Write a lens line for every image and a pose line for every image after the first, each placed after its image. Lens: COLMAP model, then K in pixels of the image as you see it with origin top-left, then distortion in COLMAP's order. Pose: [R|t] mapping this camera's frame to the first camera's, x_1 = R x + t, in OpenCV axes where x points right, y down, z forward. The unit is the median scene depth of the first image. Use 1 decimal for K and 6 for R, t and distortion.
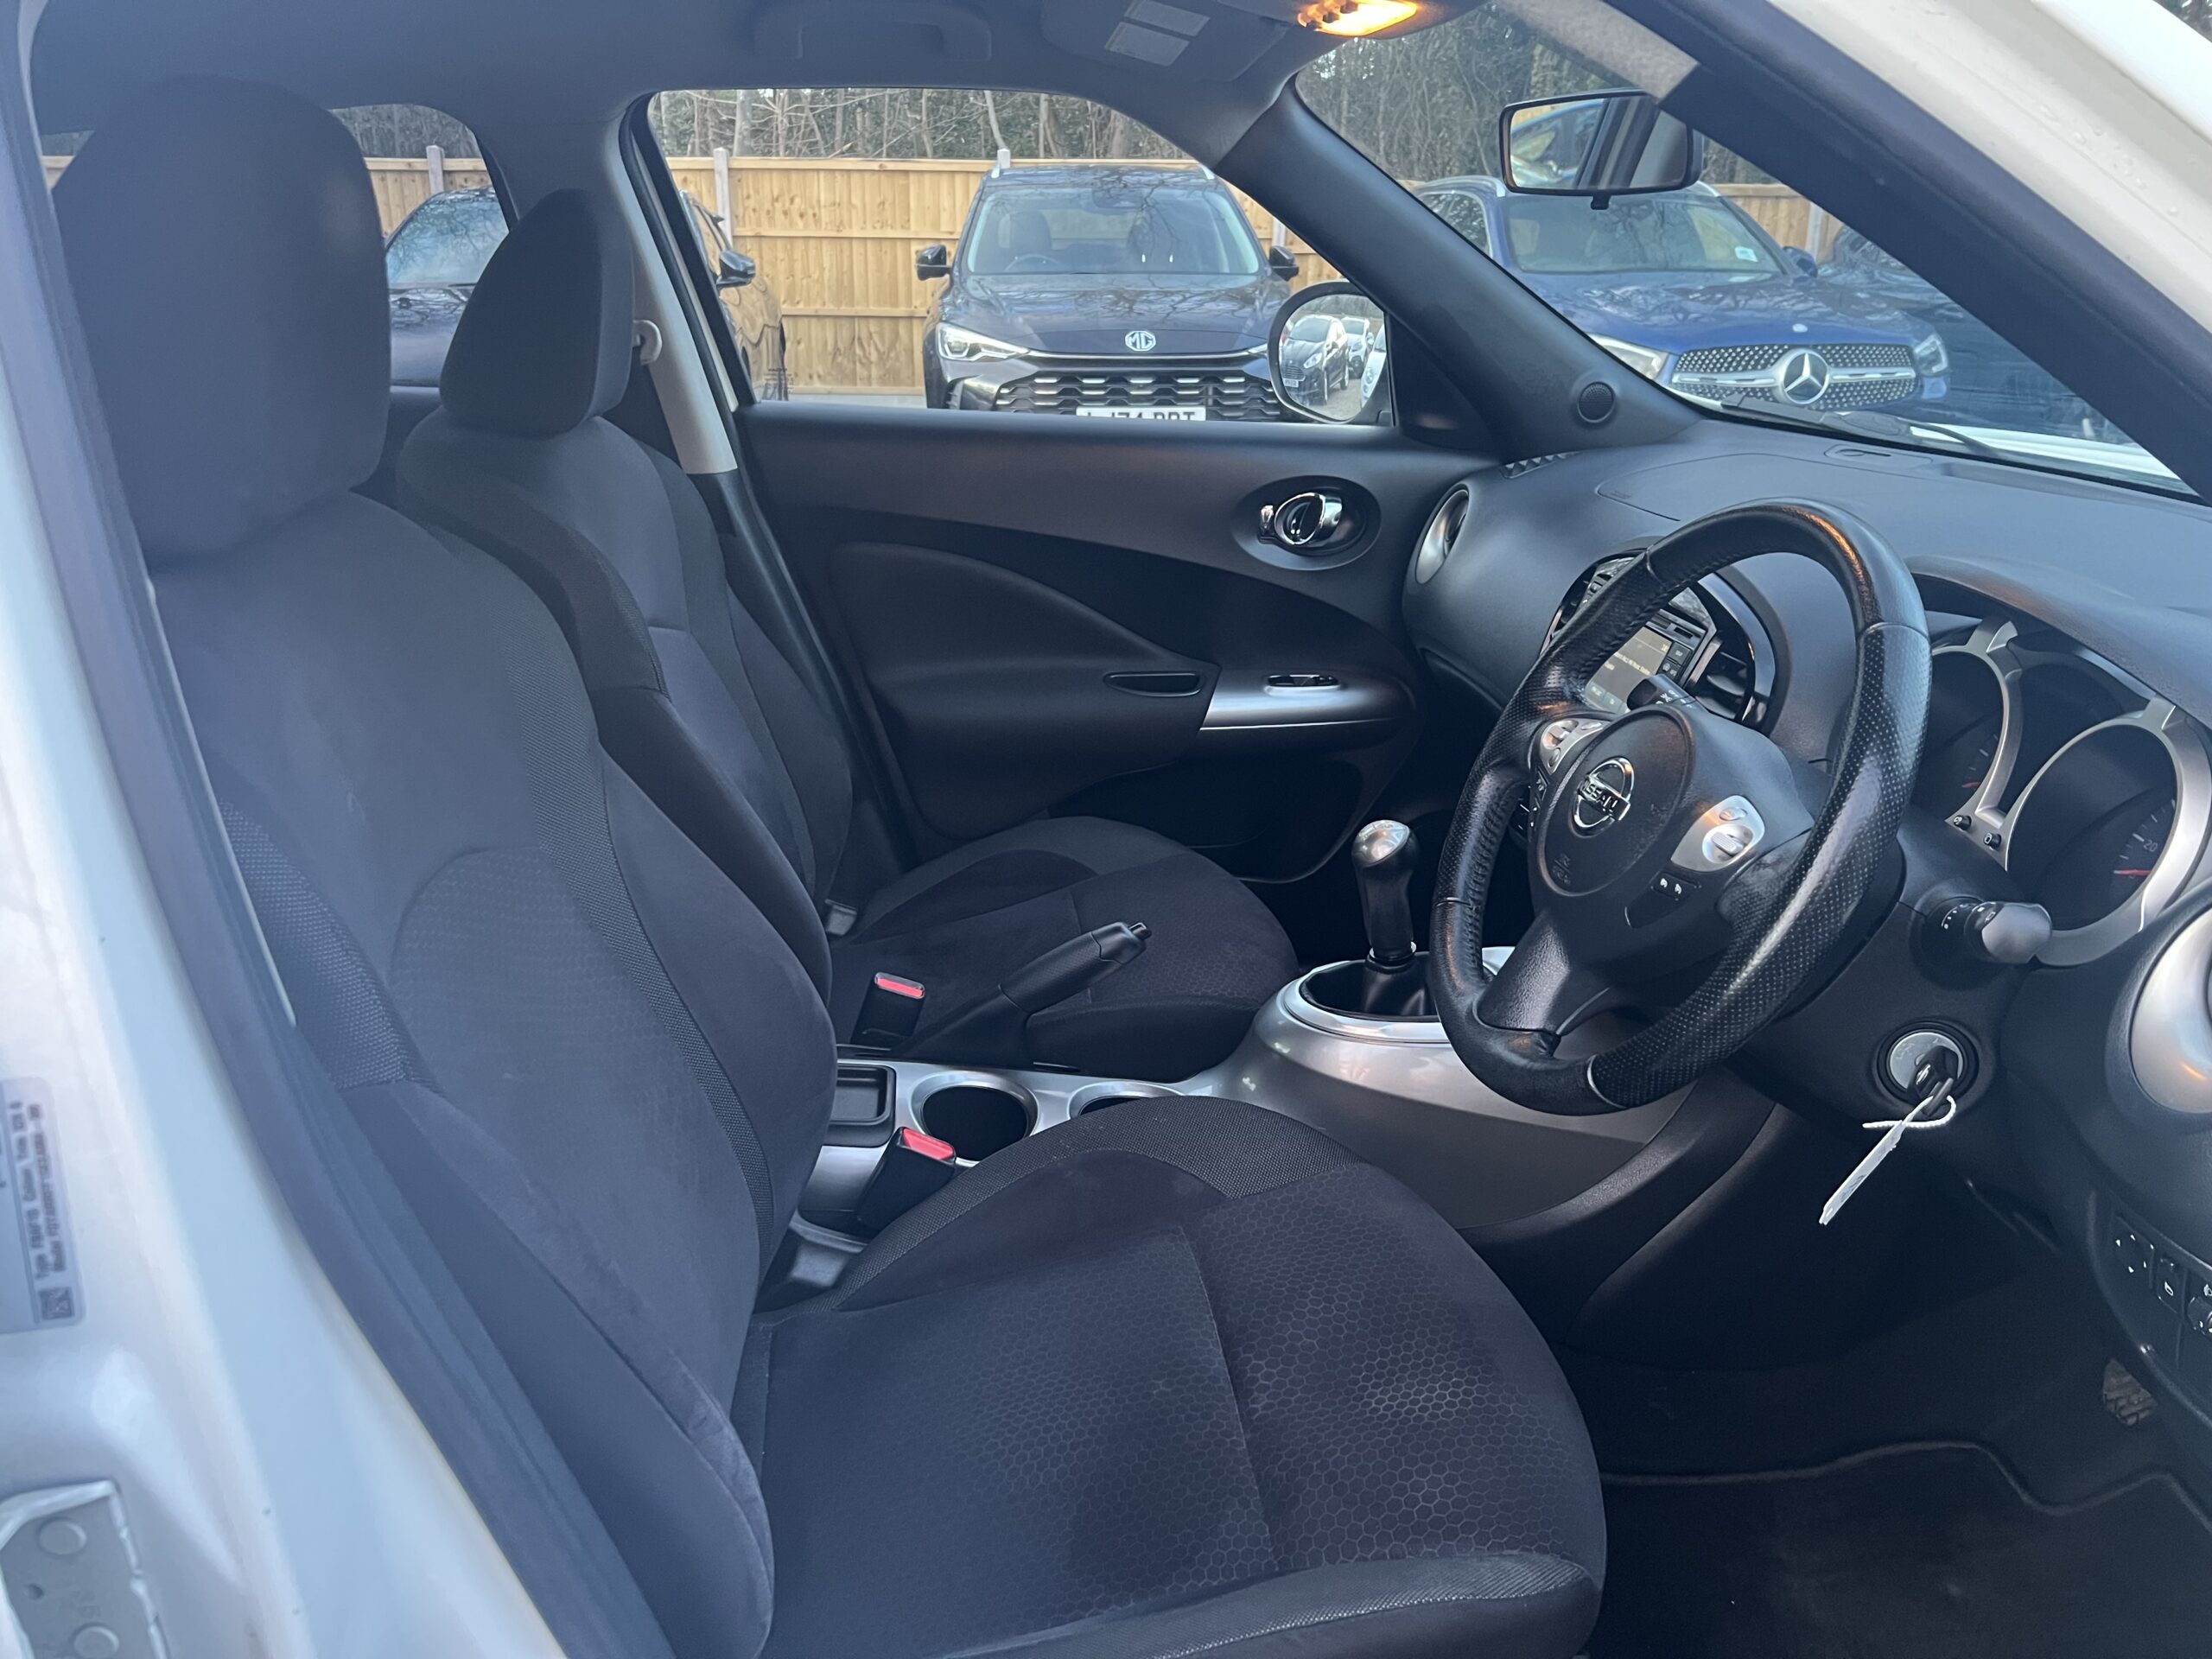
lens RADIAL K [[1696.6, 0, 1091.7], [0, 1696.6, 830.3], [0, 0, 1]] dist [0.054611, -0.058544]
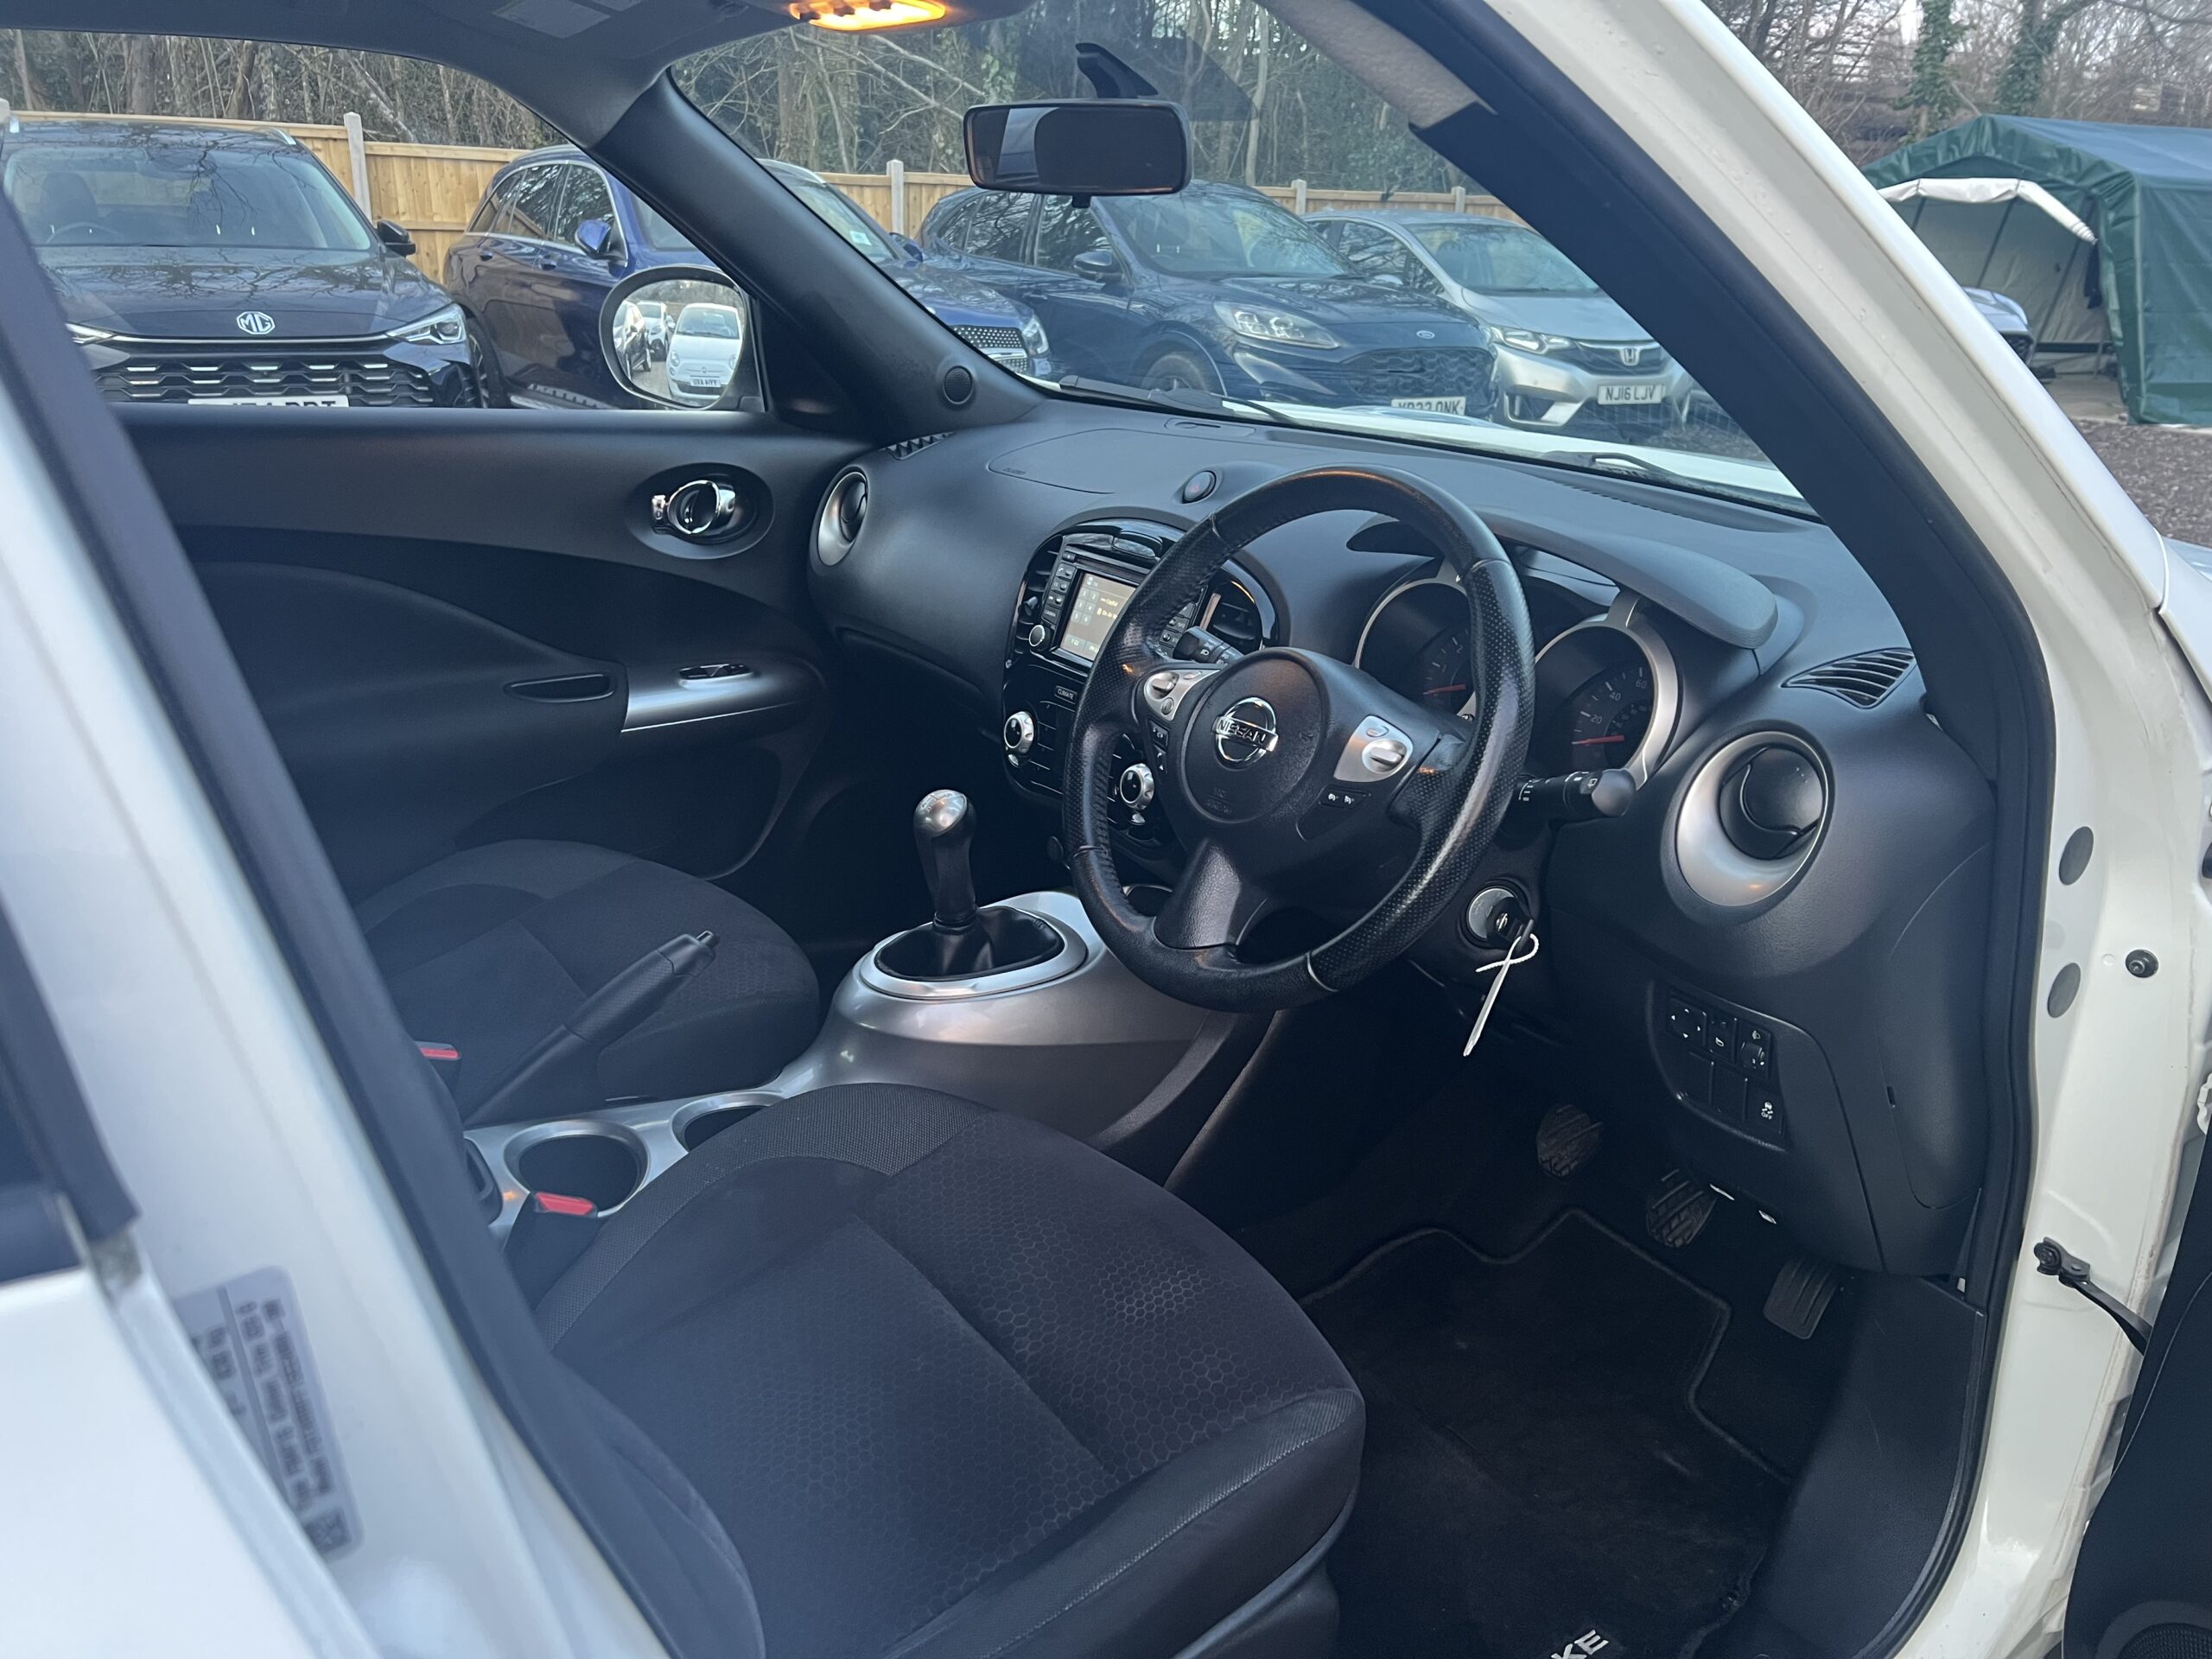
lens RADIAL K [[1696.6, 0, 1098.8], [0, 1696.6, 831.0], [0, 0, 1]] dist [0.054611, -0.058544]
pose [[0.867025, -0.147814, 0.475834, -0.177121], [0.142824, 0.988638, 0.046870, -0.011531], [-0.477355, 0.027323, 0.878285, 0.028161]]
